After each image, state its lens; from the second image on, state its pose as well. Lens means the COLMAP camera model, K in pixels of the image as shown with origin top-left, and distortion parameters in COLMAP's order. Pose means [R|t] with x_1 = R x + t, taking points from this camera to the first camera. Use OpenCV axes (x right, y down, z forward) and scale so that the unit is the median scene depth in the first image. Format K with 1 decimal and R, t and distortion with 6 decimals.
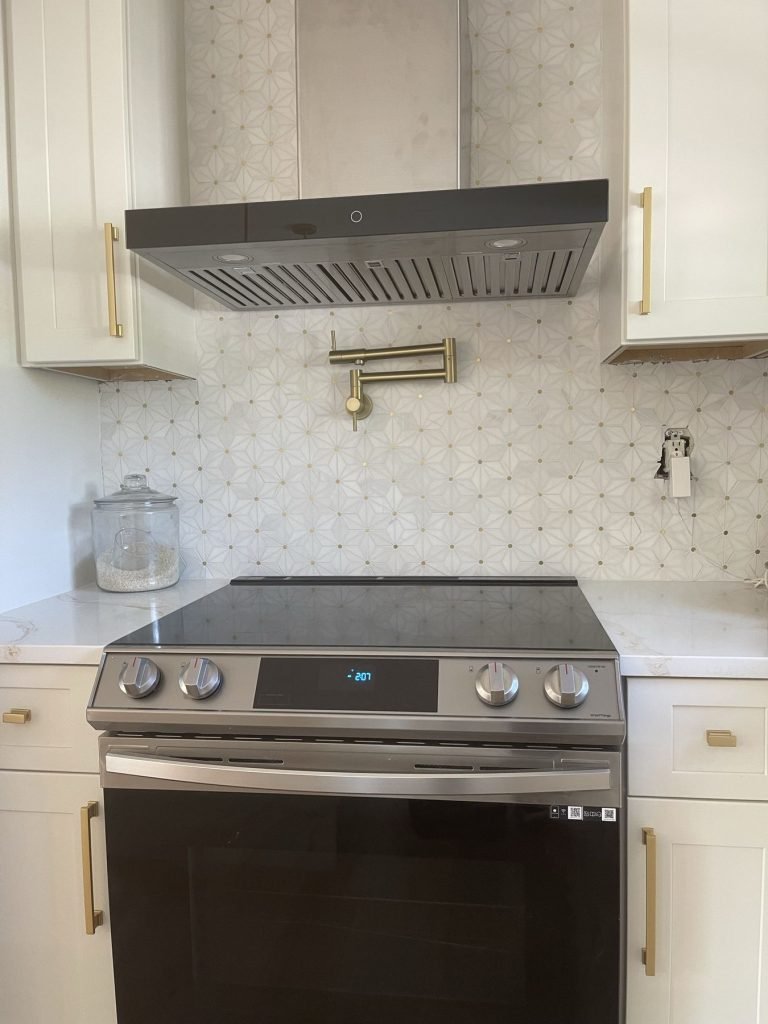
lens RADIAL K [[787.5, 0, 381.0], [0, 787.5, 519.1], [0, 0, 1]] dist [0.049739, -0.069836]
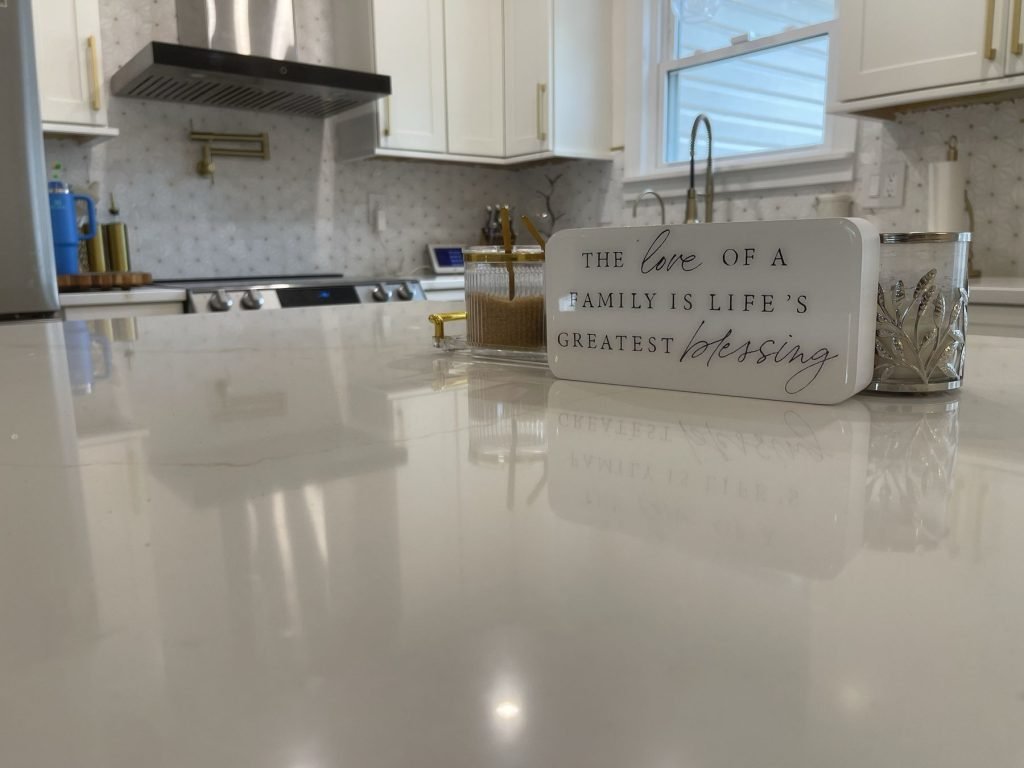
lens RADIAL K [[787.5, 0, 512.0], [0, 787.5, 392.0], [0, 0, 1]] dist [0.049739, -0.069836]
pose [[0.688628, -0.119861, 0.715140, -0.830271], [0.060341, 0.992295, 0.108209, 0.172150], [-0.722600, -0.031363, 0.690554, -0.585161]]
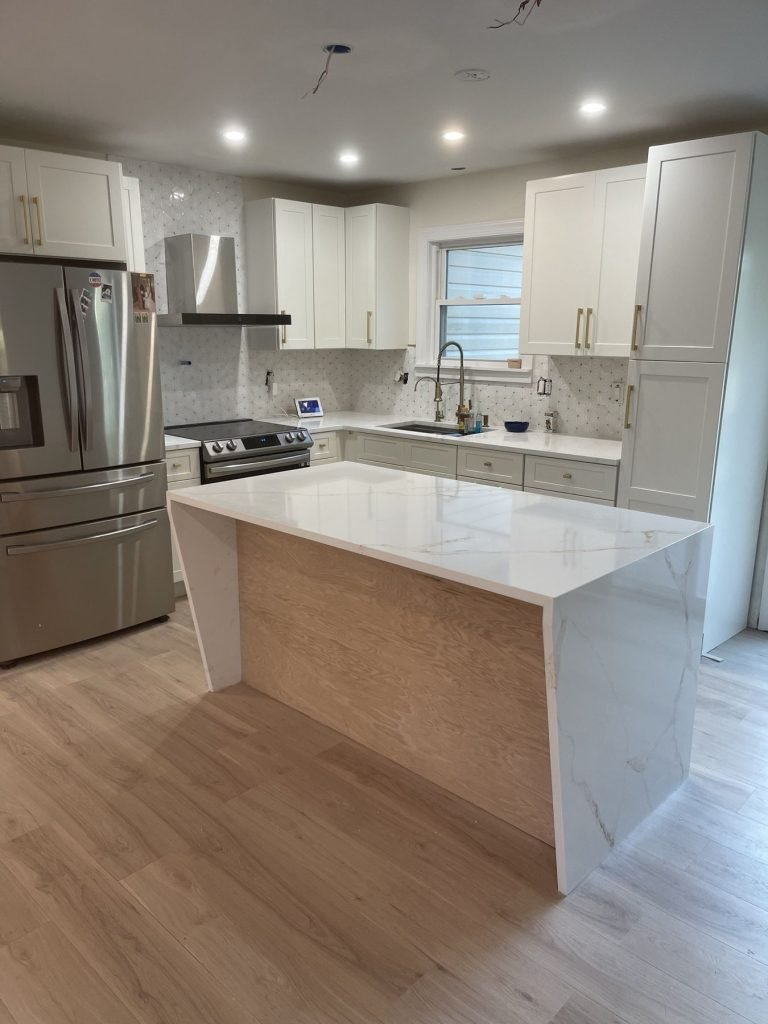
lens RADIAL K [[787.5, 0, 377.3], [0, 787.5, 529.3], [0, 0, 1]] dist [0.049739, -0.069836]
pose [[0.603982, -0.185881, 0.775019, -1.958841], [0.052334, 0.979573, 0.194158, -0.075984], [-0.795278, -0.076708, 0.601372, -1.327605]]
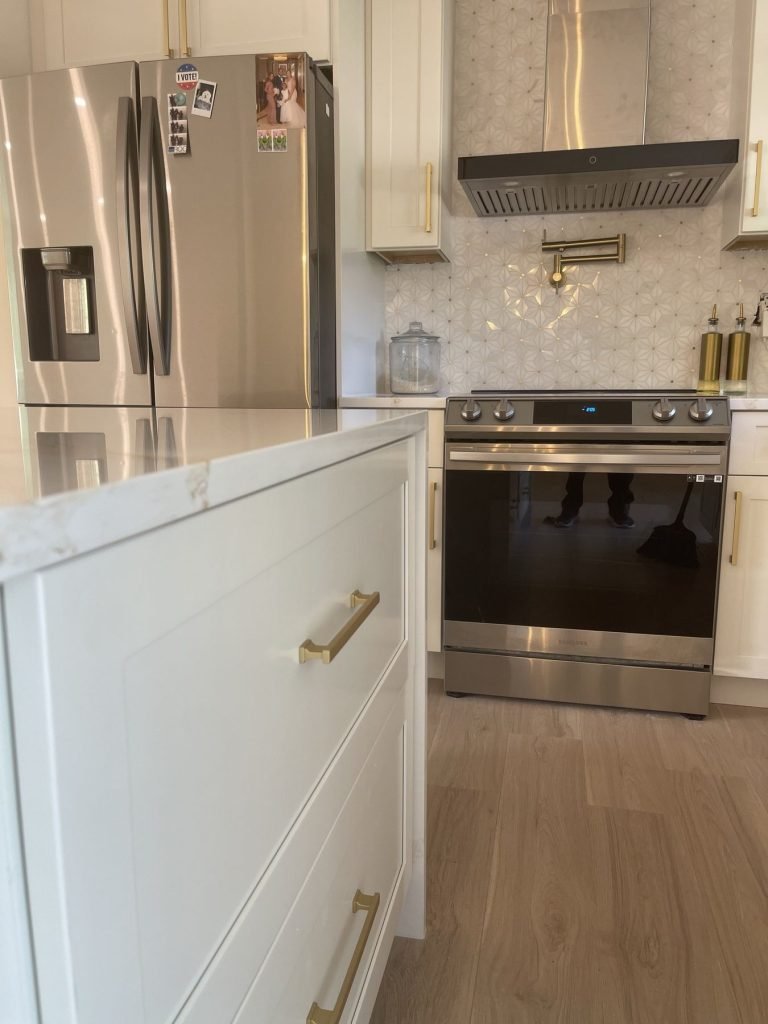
lens RADIAL K [[787.5, 0, 377.9], [0, 787.5, 516.7], [0, 0, 1]] dist [0.049739, -0.069836]
pose [[0.995845, 0.032131, -0.085208, -0.242298], [-0.023874, 0.995076, 0.096201, 0.189199], [0.087880, -0.093767, 0.991708, -0.654384]]
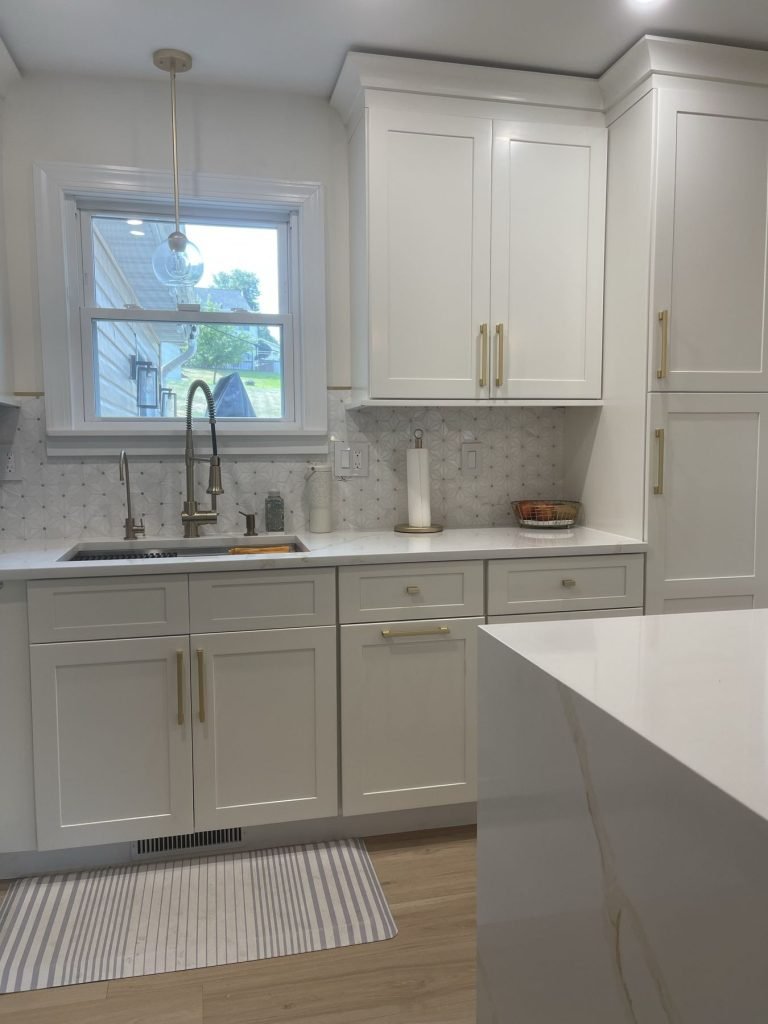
lens RADIAL K [[768.0, 0, 380.4], [0, 768.0, 521.3], [0, 0, 1]] dist [0.051144, -0.020940]
pose [[-0.345416, -0.069218, 0.935893, -0.938987], [0.086977, 0.990622, 0.105367, -0.031719], [-0.934410, 0.117797, -0.336156, 0.428597]]
